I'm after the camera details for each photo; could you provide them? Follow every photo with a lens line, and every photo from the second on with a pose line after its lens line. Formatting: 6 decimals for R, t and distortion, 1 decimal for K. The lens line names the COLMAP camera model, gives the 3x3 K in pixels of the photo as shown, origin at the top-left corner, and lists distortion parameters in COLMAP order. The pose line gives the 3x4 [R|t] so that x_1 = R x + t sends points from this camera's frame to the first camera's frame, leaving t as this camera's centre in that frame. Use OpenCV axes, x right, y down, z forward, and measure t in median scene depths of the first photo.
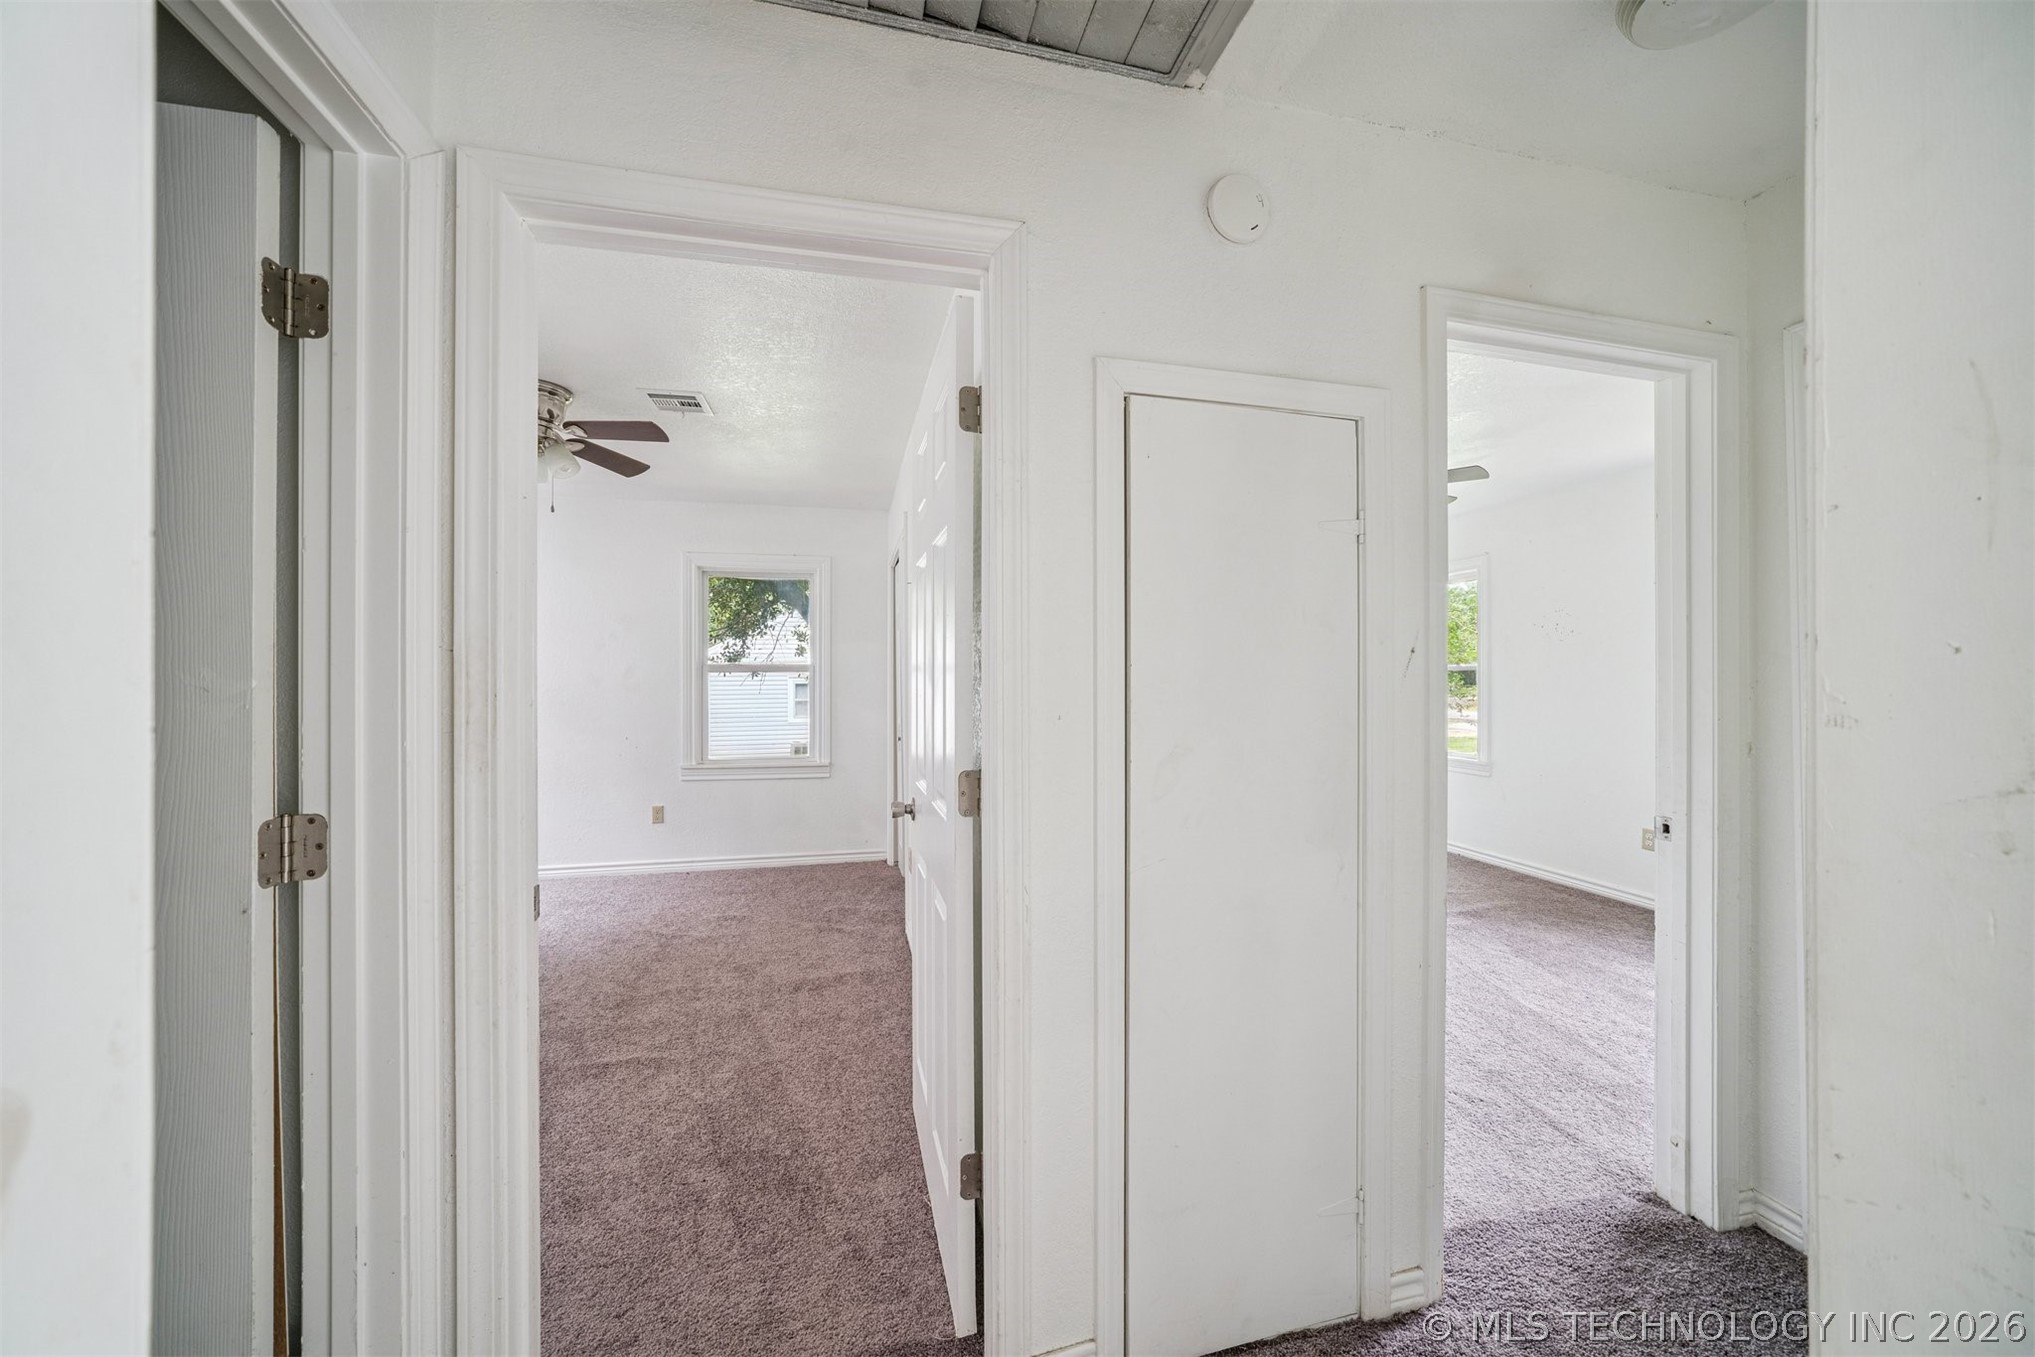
lens RADIAL K [[709.6, 0, 1007.8], [0, 709.6, 677.5], [0, 0, 1]] dist [-0.014364, 0.000375]
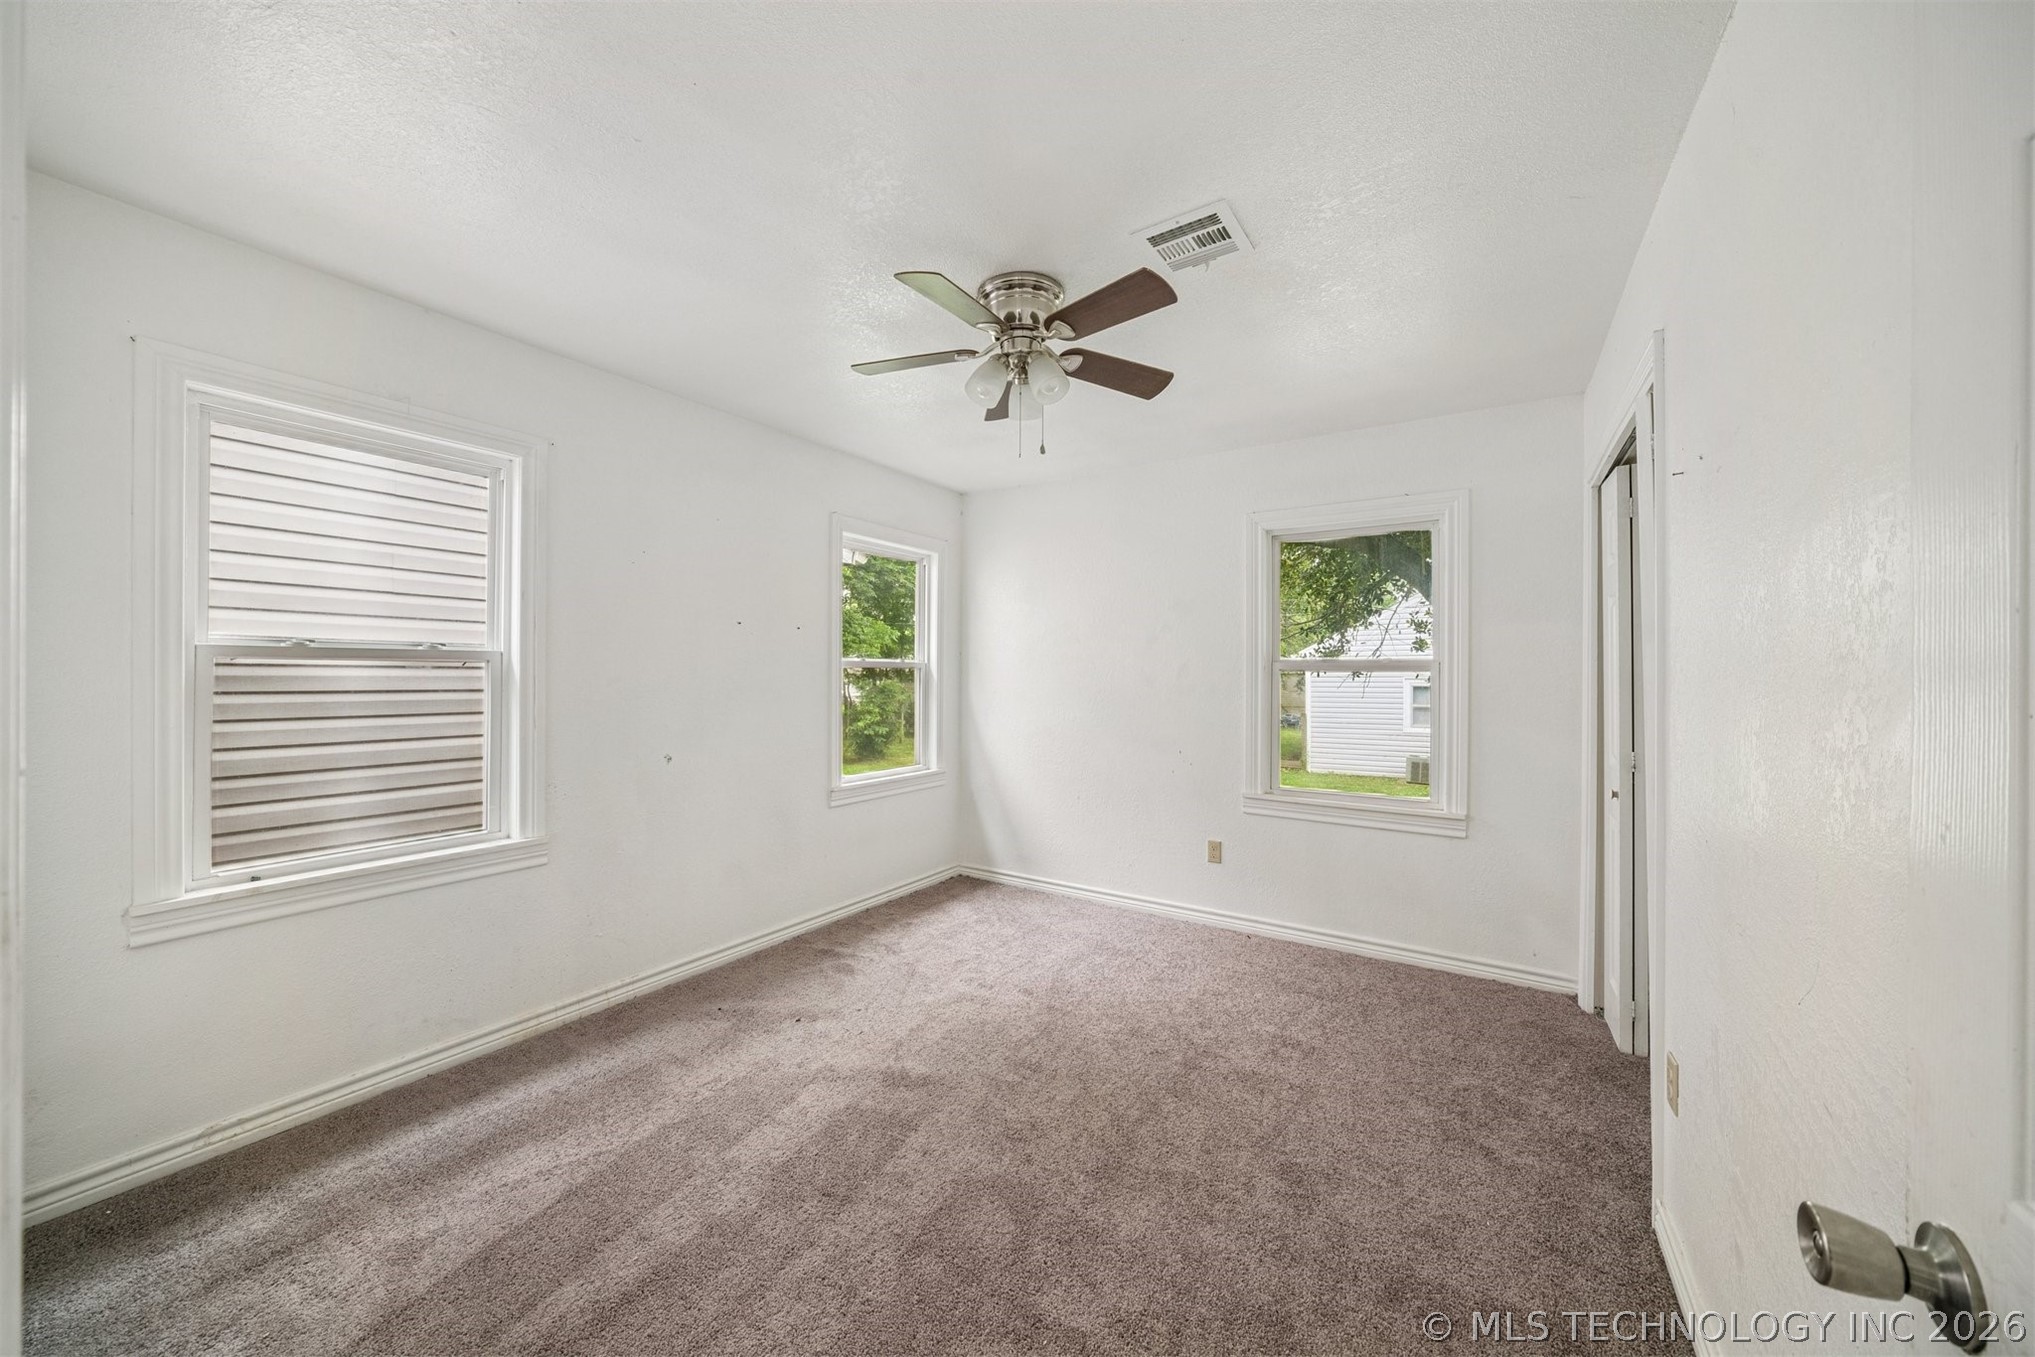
lens RADIAL K [[709.6, 0, 1003.9], [0, 709.6, 679.4], [0, 0, 1]] dist [-0.014364, 0.000375]
pose [[0.682963, 0.005059, -0.730435, -0.086997], [-0.003627, 0.999987, 0.003535, 0.000241], [0.730444, 0.000236, 0.682973, 0.316551]]
